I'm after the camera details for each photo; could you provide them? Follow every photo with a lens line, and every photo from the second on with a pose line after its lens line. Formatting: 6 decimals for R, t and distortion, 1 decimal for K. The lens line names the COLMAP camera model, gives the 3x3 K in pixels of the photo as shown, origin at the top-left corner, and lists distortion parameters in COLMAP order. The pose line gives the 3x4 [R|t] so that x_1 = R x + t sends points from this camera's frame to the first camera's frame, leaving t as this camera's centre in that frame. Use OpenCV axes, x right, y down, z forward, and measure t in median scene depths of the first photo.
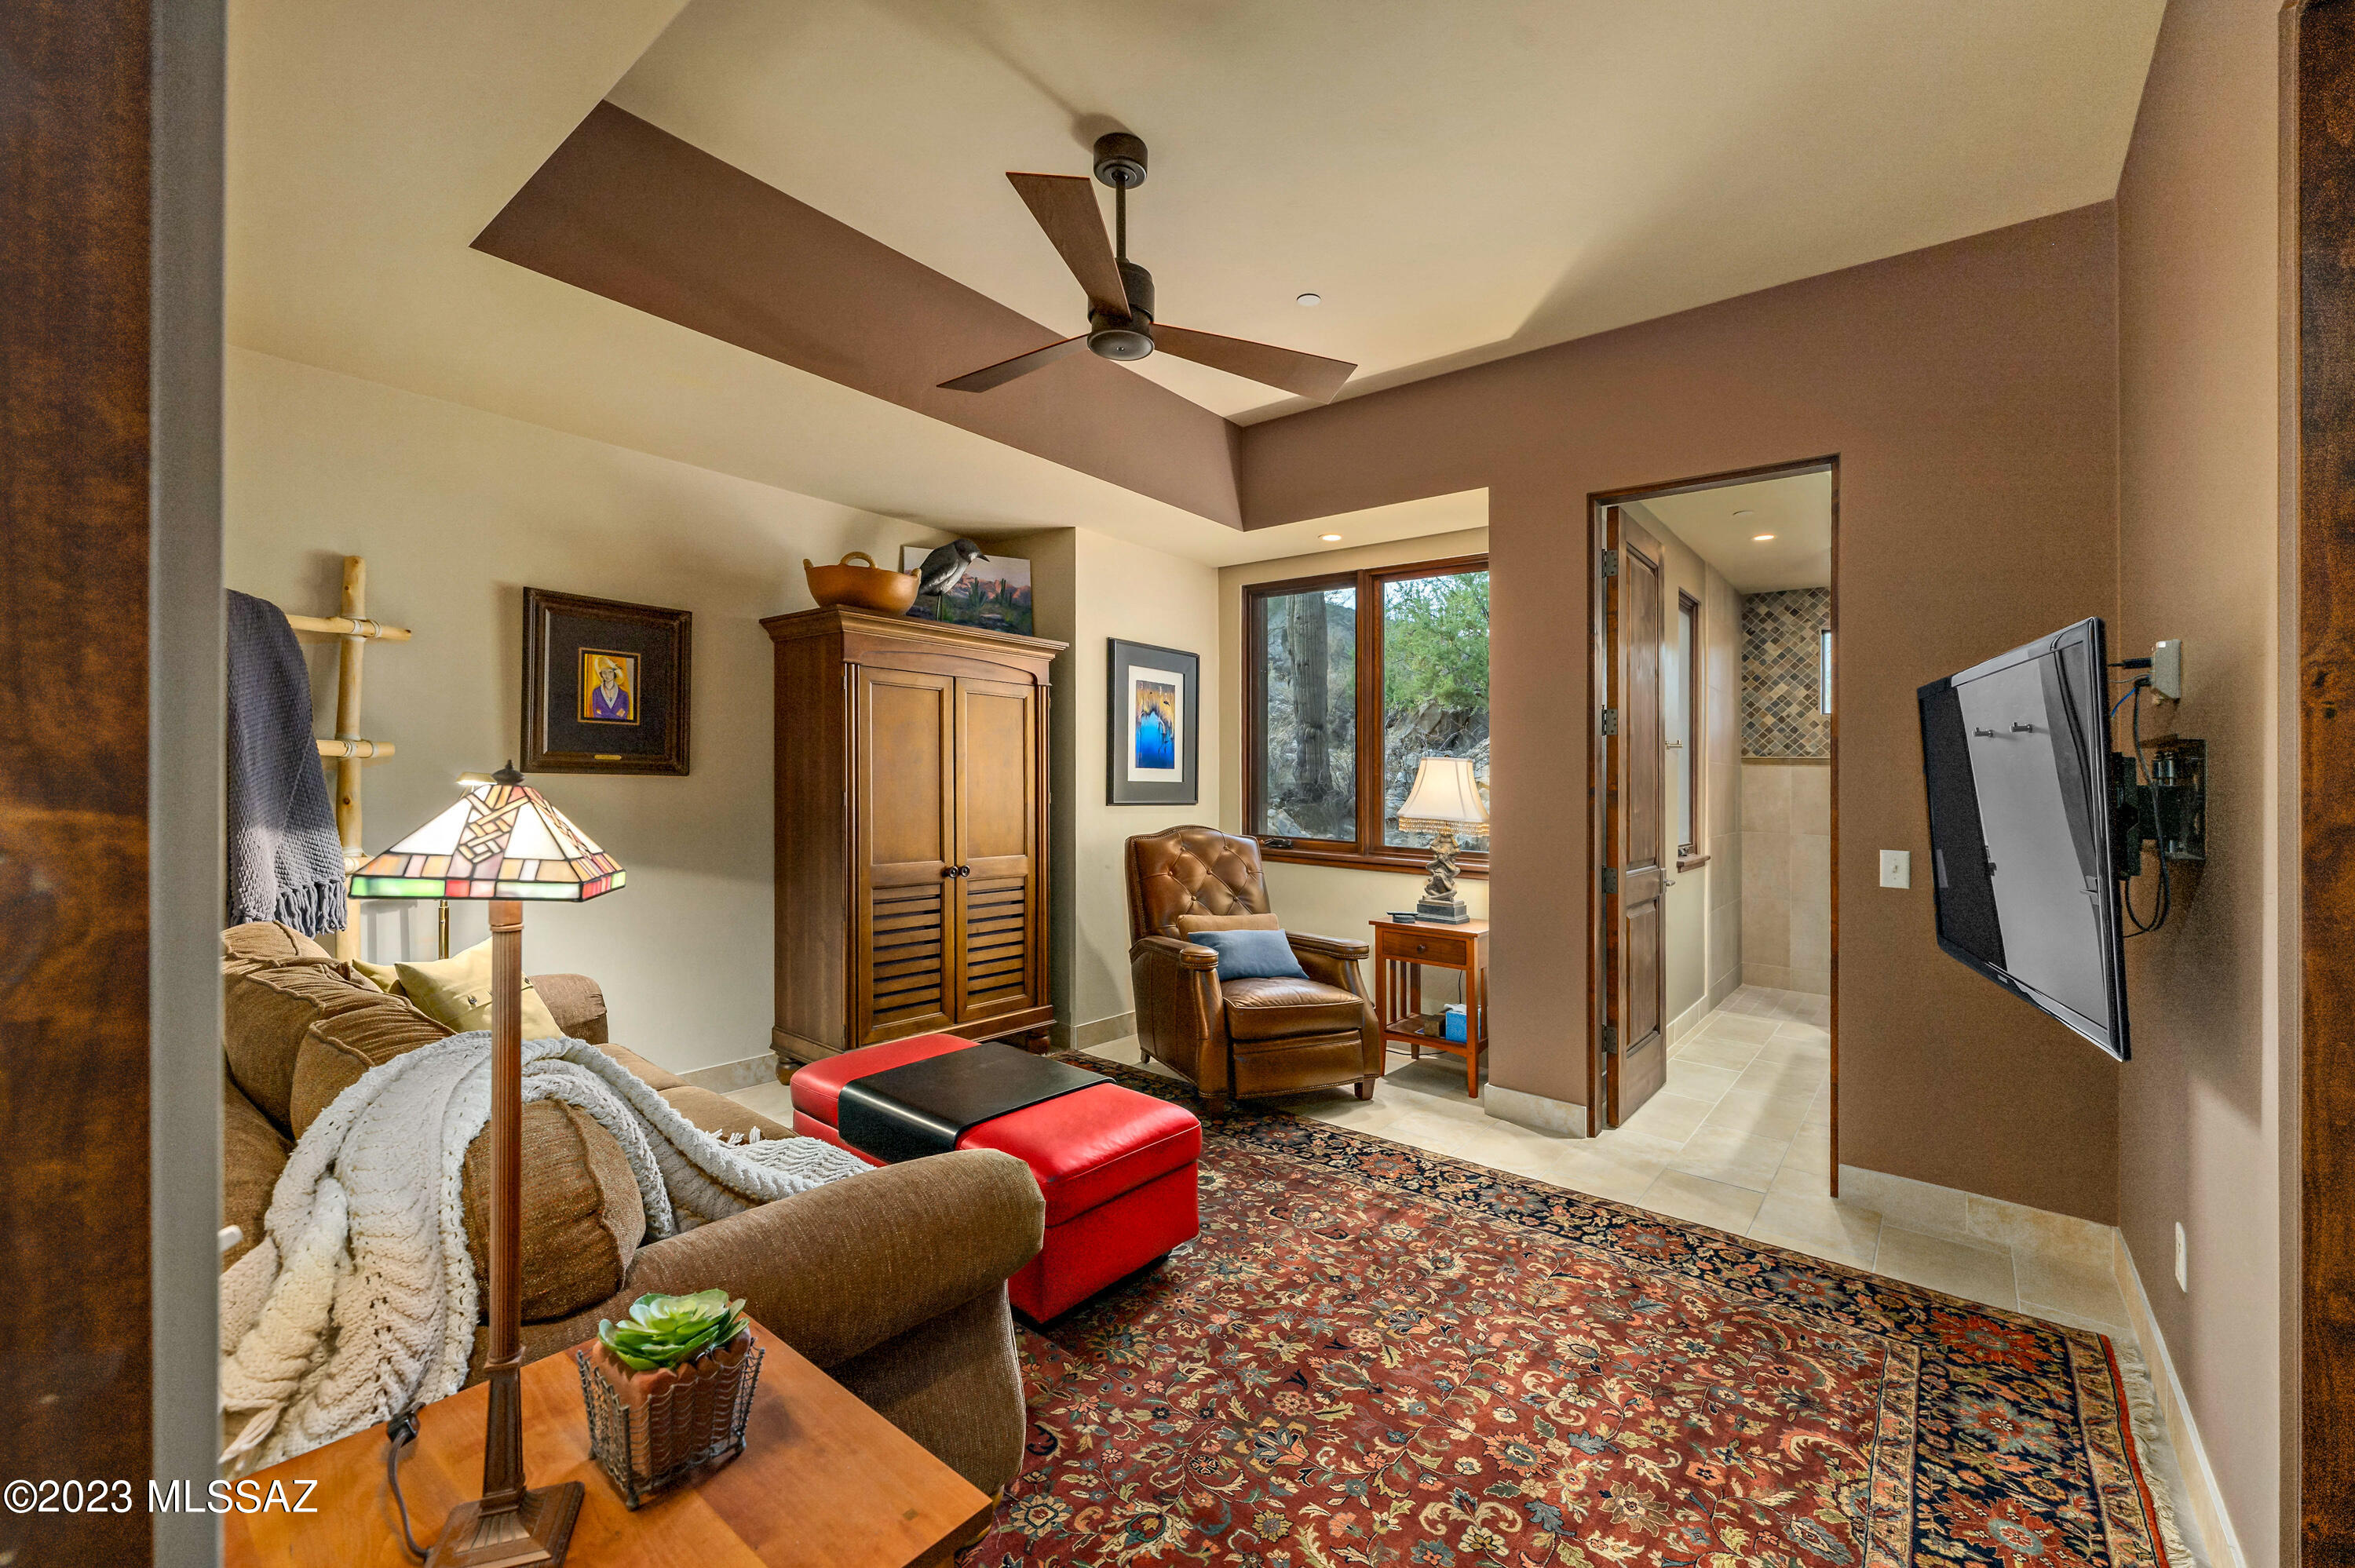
lens RADIAL K [[947.9, 0, 1172.6], [0, 947.9, 776.6], [0, 0, 1]] dist [0.010773, 0.000137]
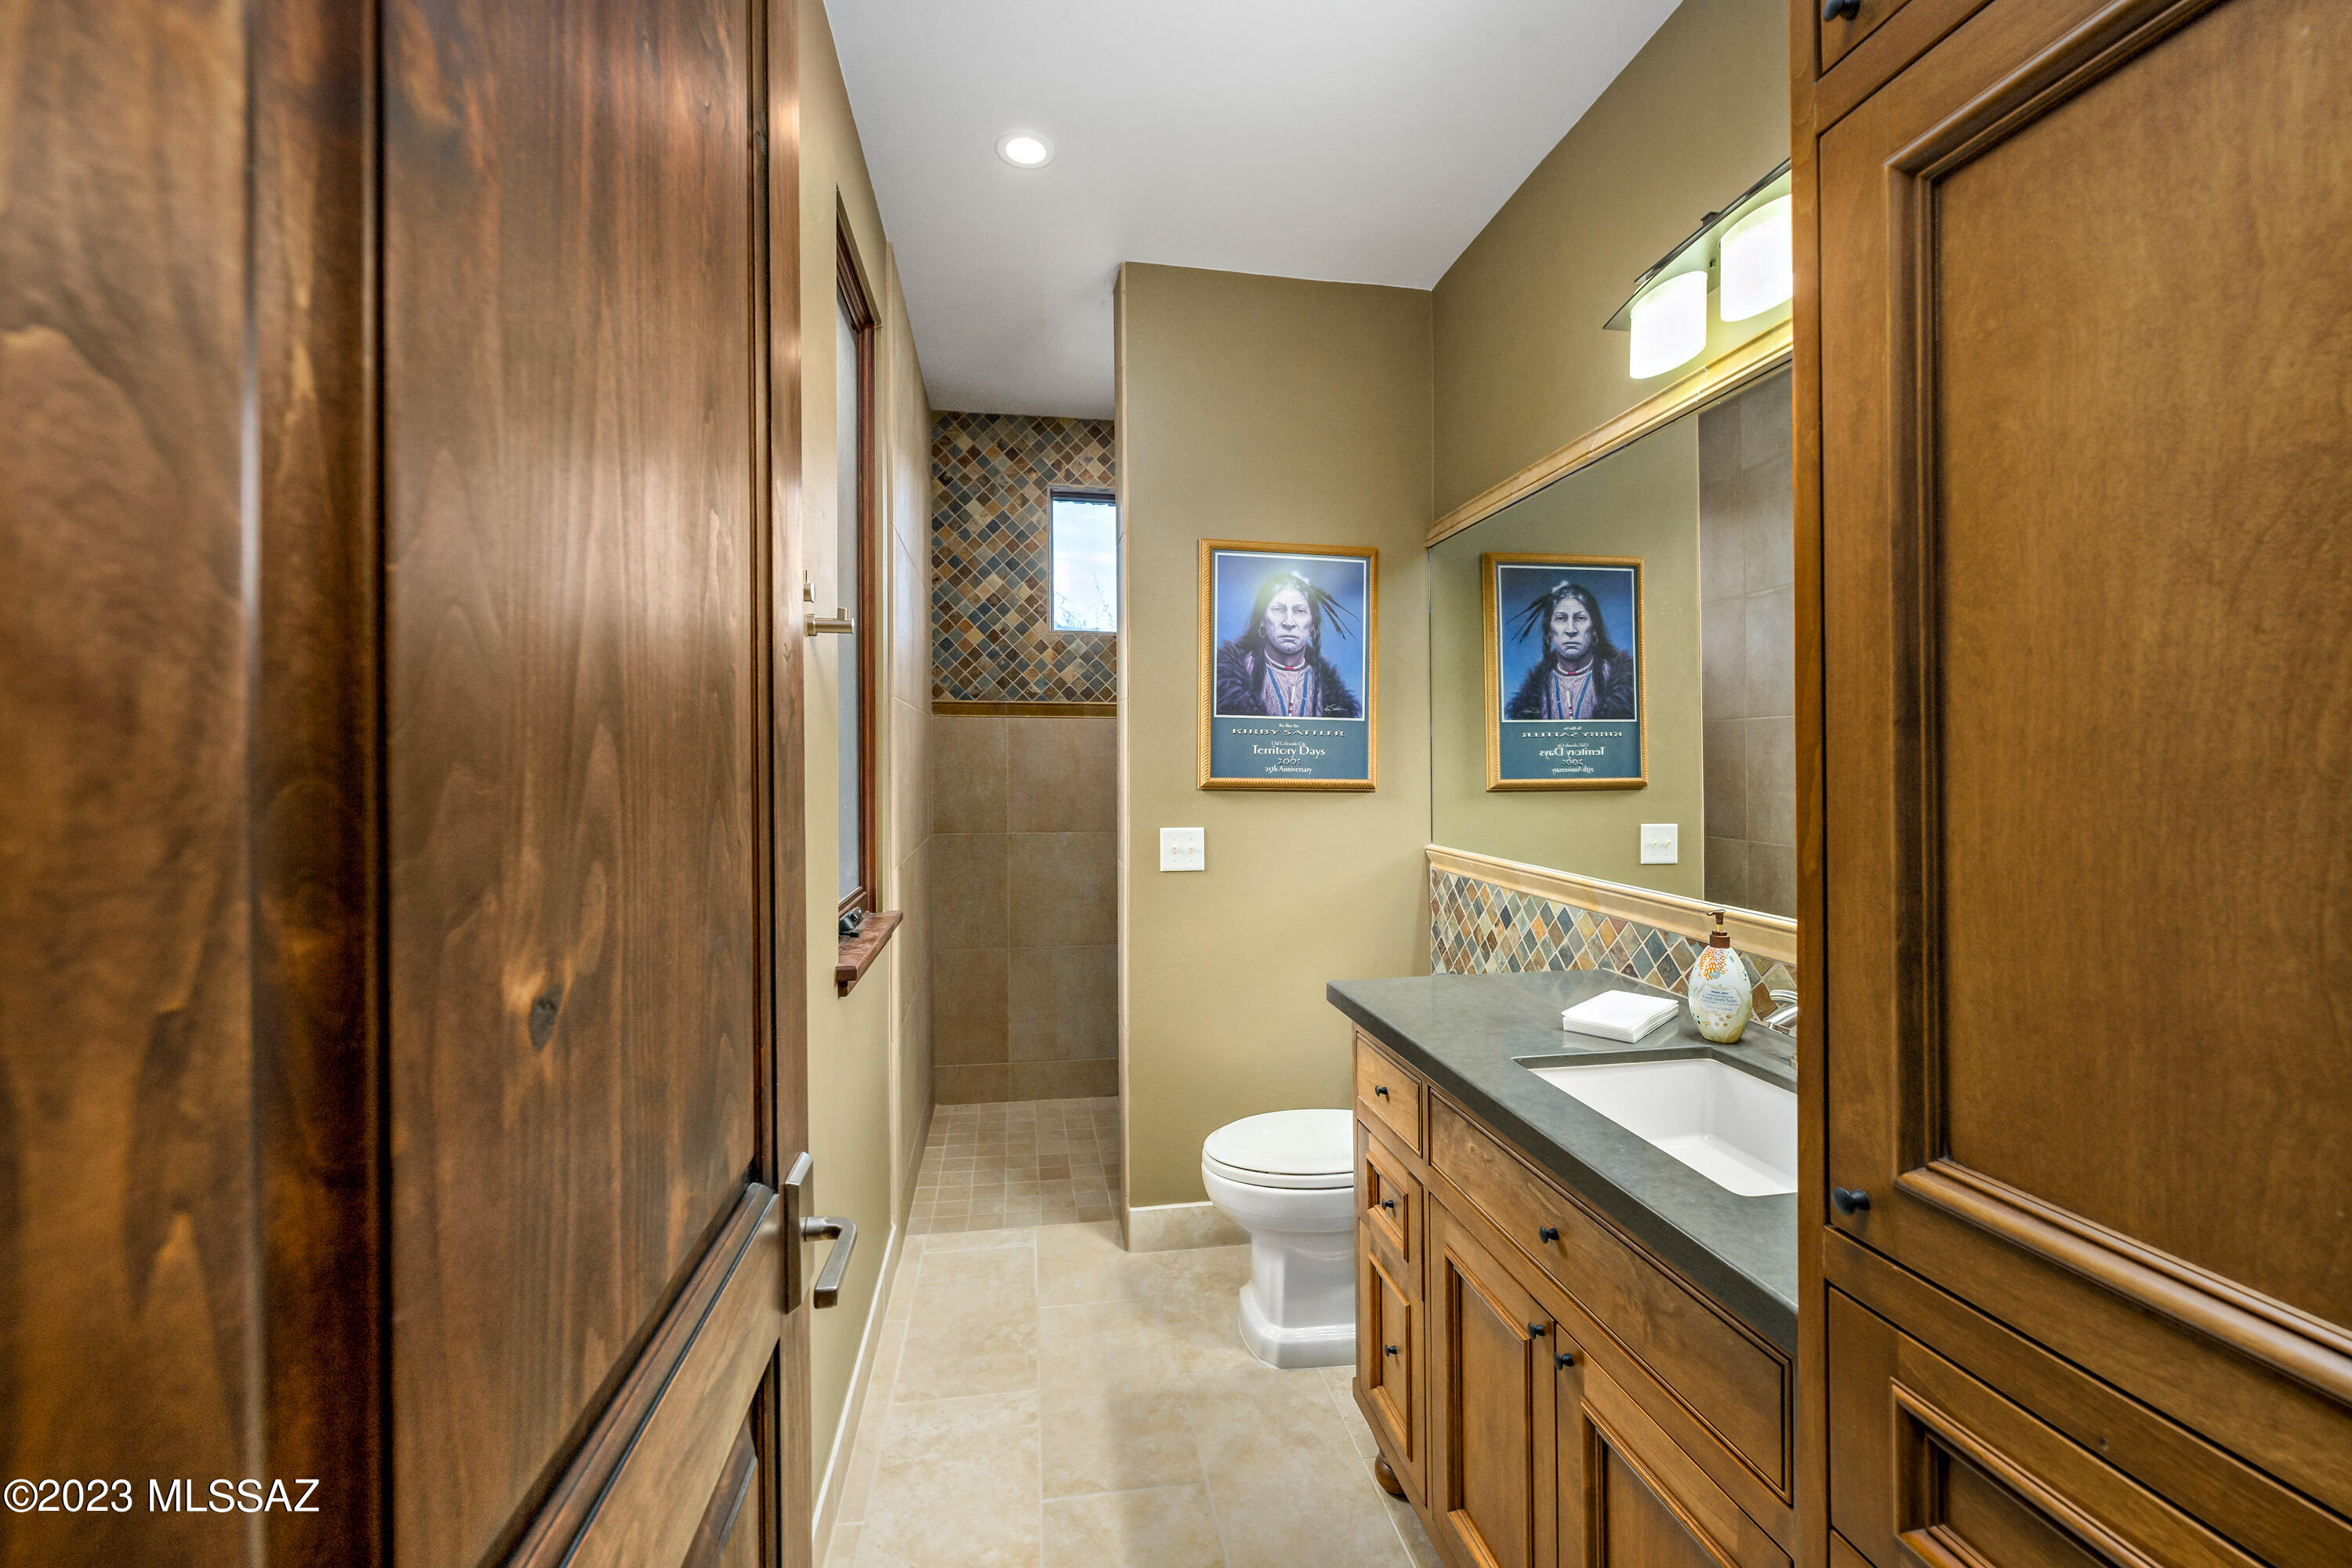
lens RADIAL K [[946.8, 0, 1170.3], [0, 946.8, 759.7], [0, 0, 1]] dist [0.010773, 0.000137]
pose [[0.663468, -0.007217, 0.748170, 0.278539], [0.000100, 0.999954, 0.009556, 0.009674], [-0.748205, -0.006265, 0.663438, 0.535779]]
